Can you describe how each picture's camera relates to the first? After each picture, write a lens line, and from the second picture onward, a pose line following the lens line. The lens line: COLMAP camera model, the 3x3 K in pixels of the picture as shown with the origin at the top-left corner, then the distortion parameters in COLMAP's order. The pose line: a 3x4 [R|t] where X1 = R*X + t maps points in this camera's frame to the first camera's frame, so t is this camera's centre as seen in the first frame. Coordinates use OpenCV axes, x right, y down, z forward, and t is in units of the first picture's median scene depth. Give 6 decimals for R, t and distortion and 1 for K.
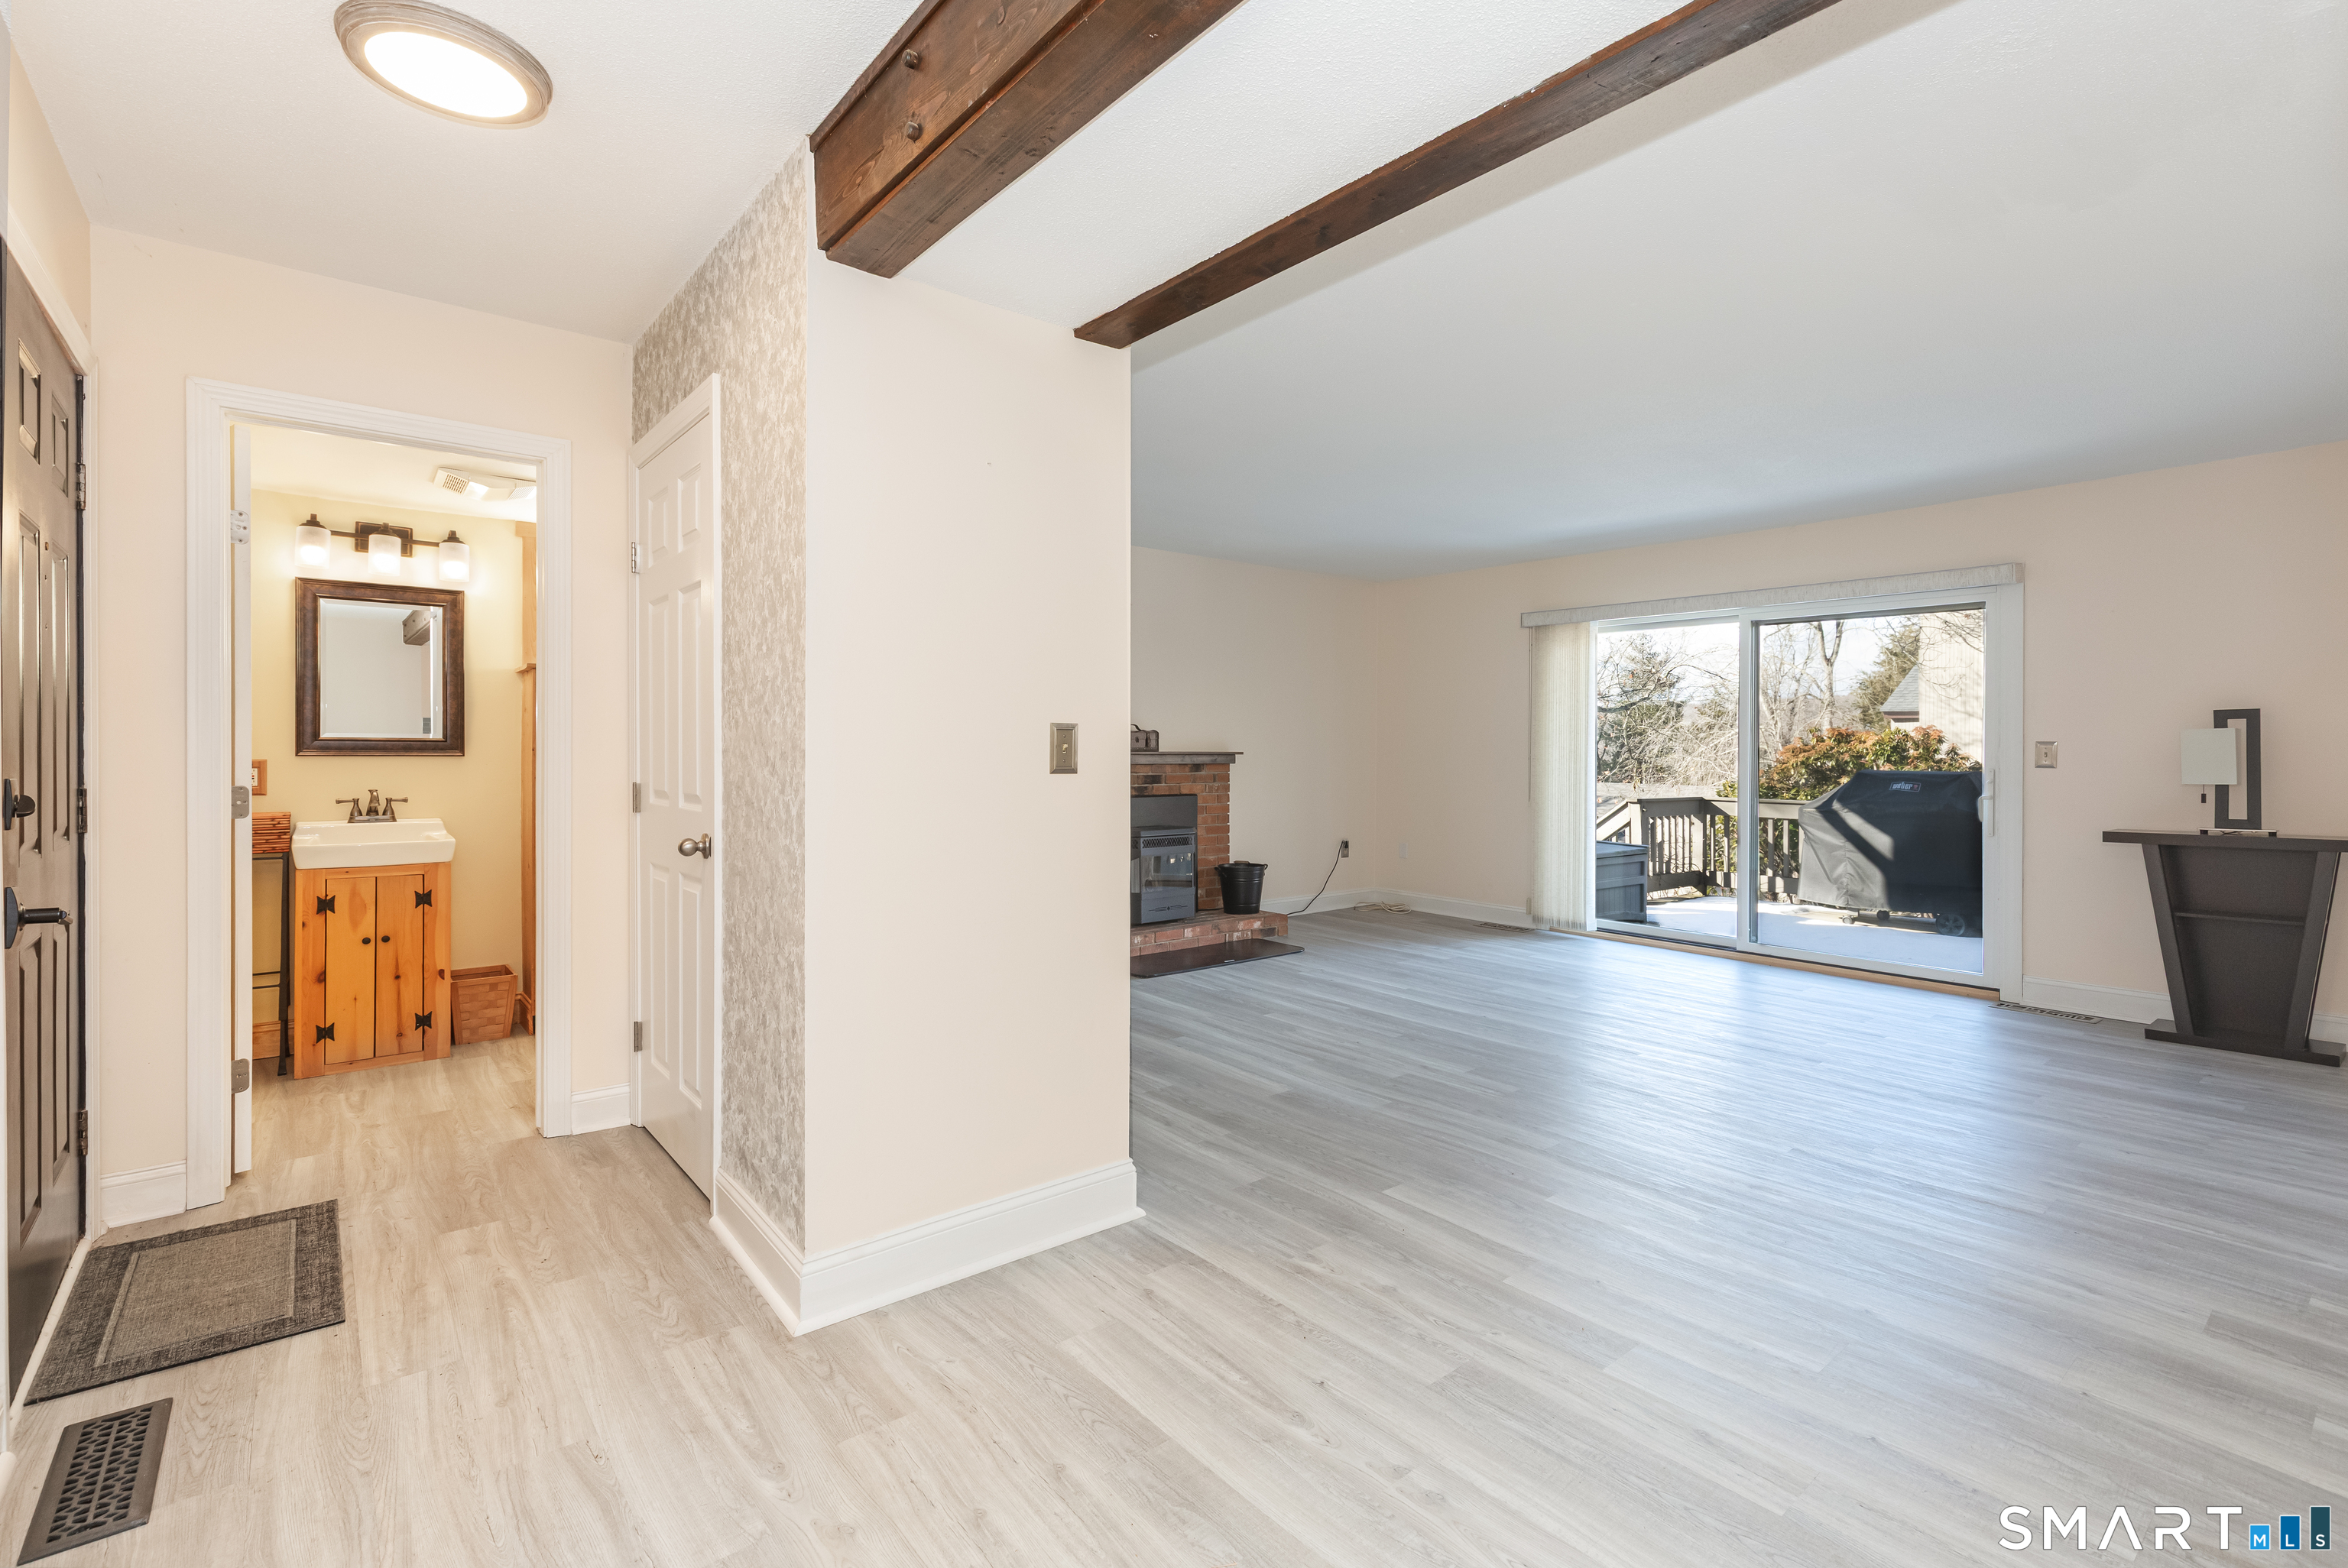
lens RADIAL K [[1069.8, 0, 1206.6], [0, 1069.8, 757.8], [0, 0, 1]] dist [0.018697, -0.004800]
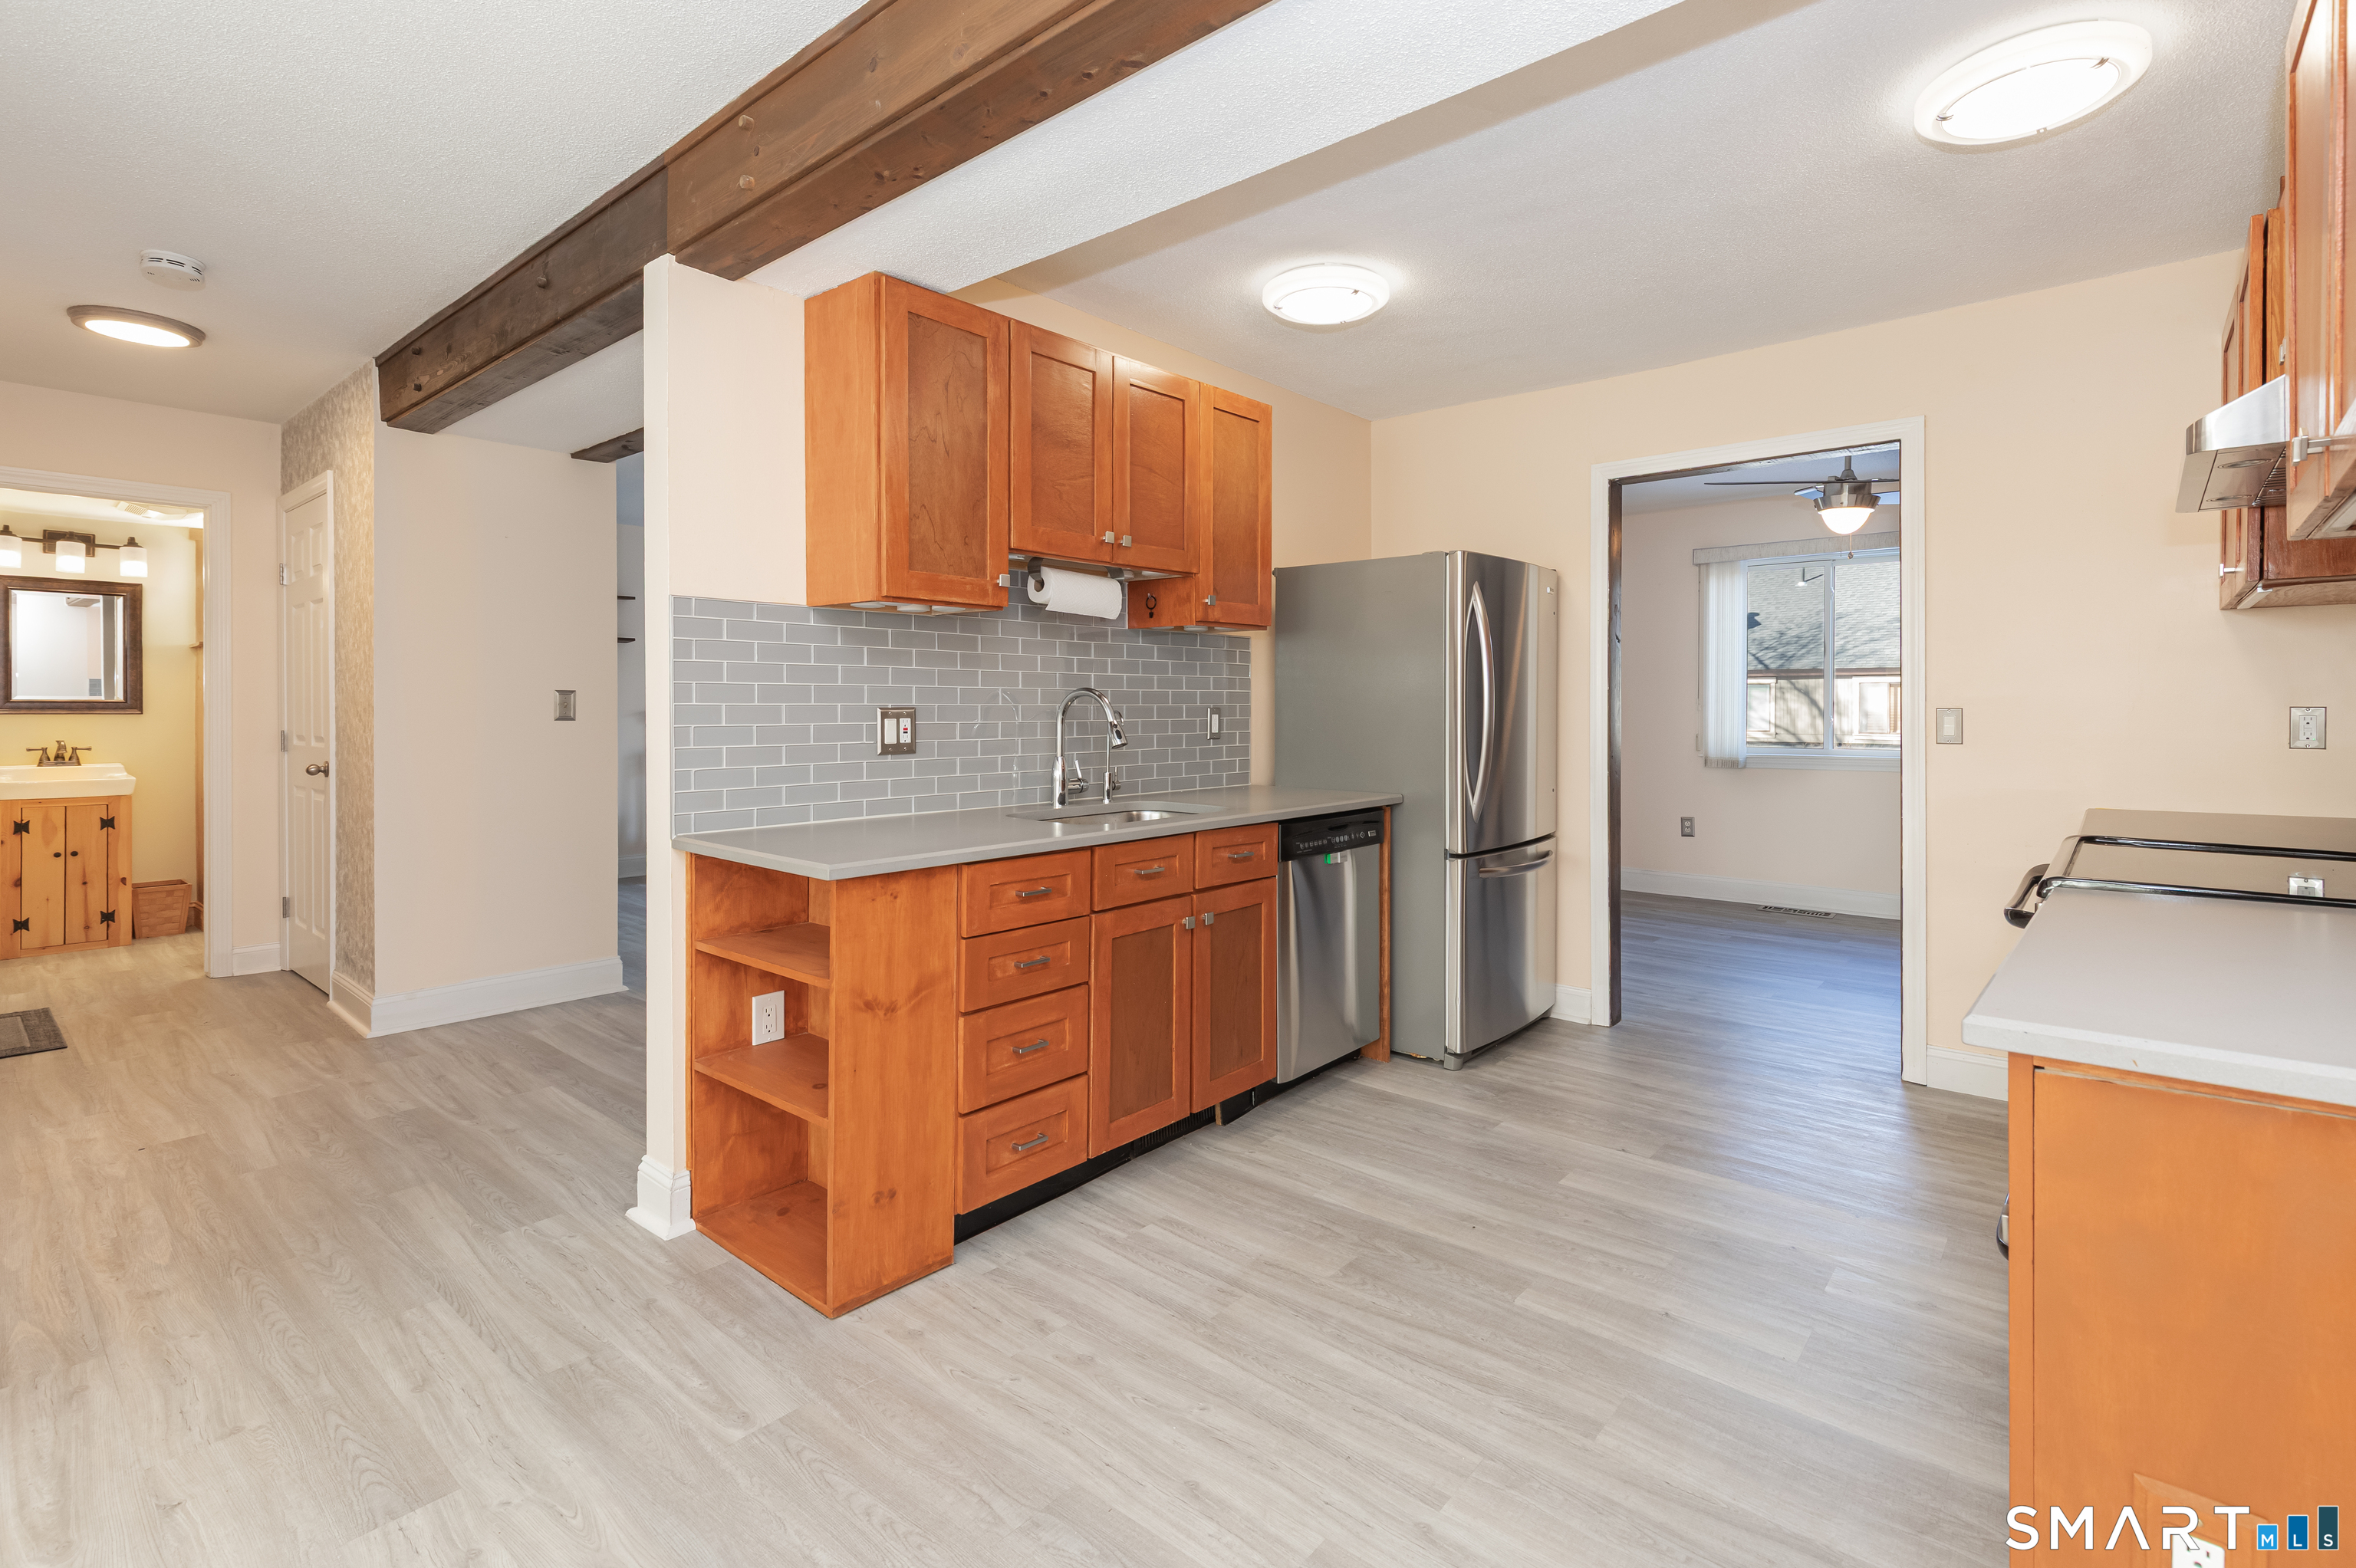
lens RADIAL K [[1073.5, 0, 1205.4], [0, 1073.5, 713.3], [0, 0, 1]] dist [0.018697, -0.004800]
pose [[0.984778, -0.004748, 0.173754, 0.340281], [0.005278, 0.999983, -0.002586, 0.008099], [-0.173739, 0.003464, 0.984786, -0.507602]]
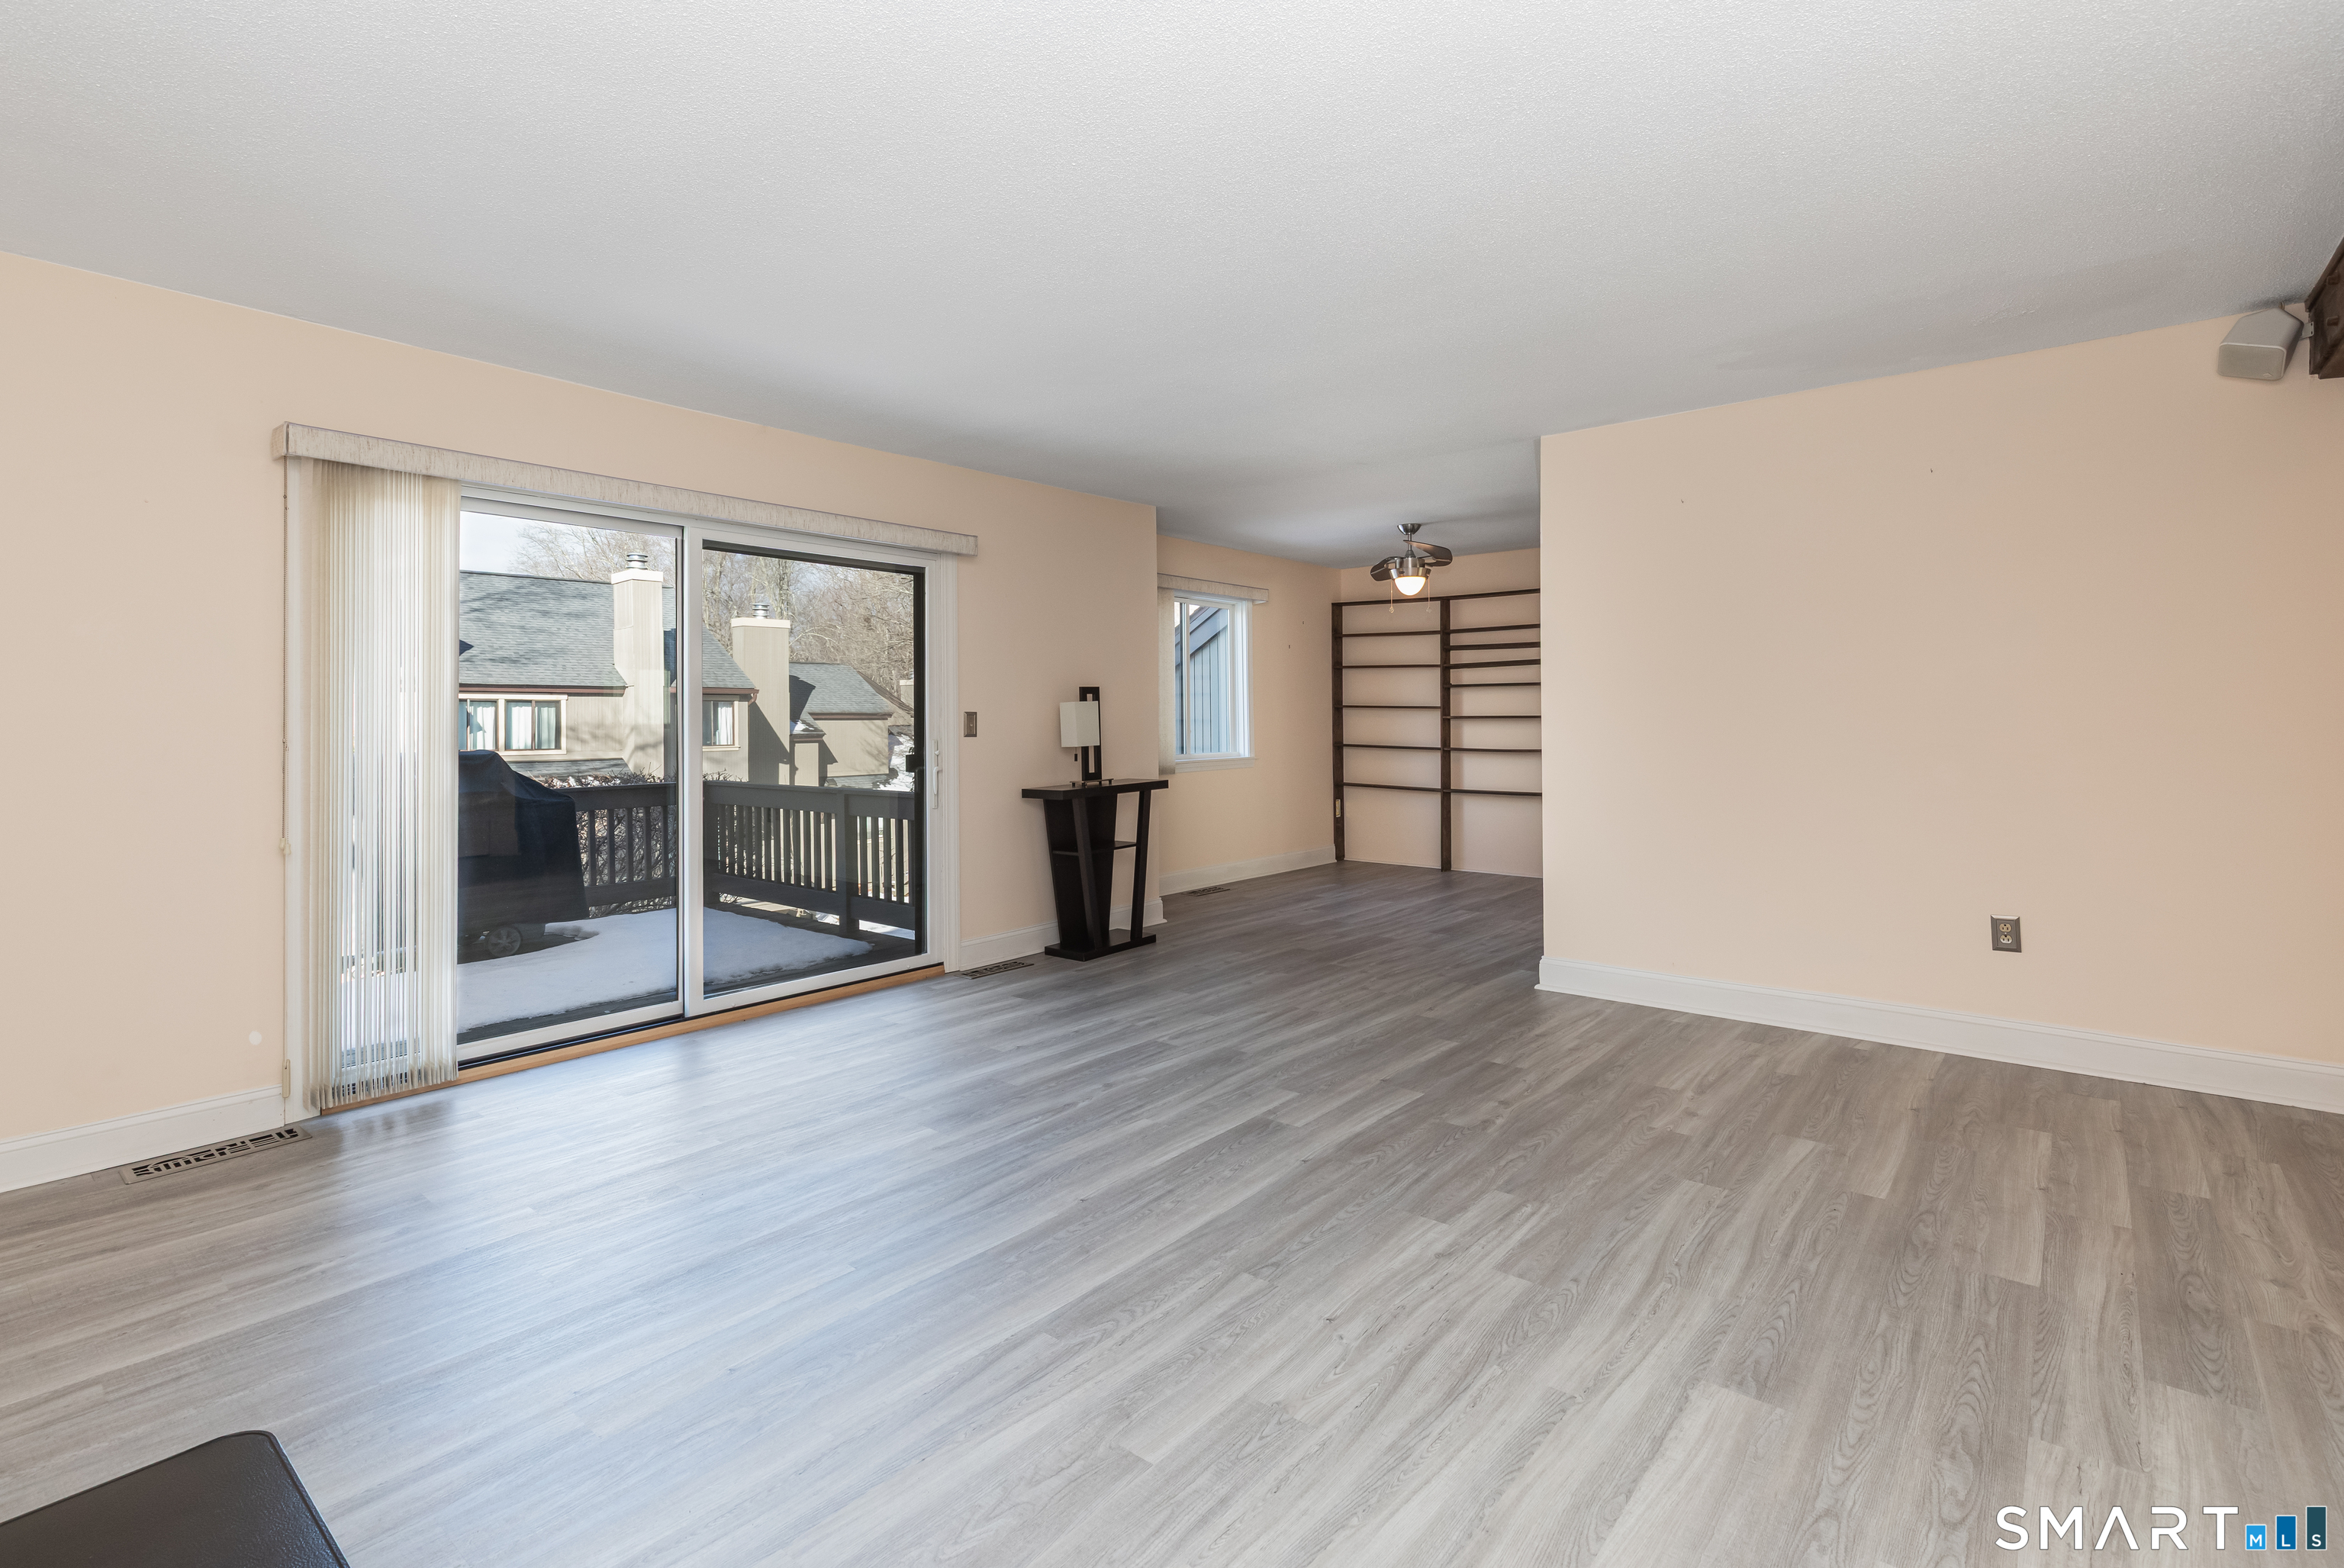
lens RADIAL K [[1068.1, 0, 1182.4], [0, 1068.1, 710.4], [0, 0, 1]] dist [0.018697, -0.004800]
pose [[-0.169082, 0.003322, 0.985596, -0.367183], [0.015991, 0.999872, -0.000627, -0.016934], [-0.985472, 0.015655, -0.169113, 1.254782]]
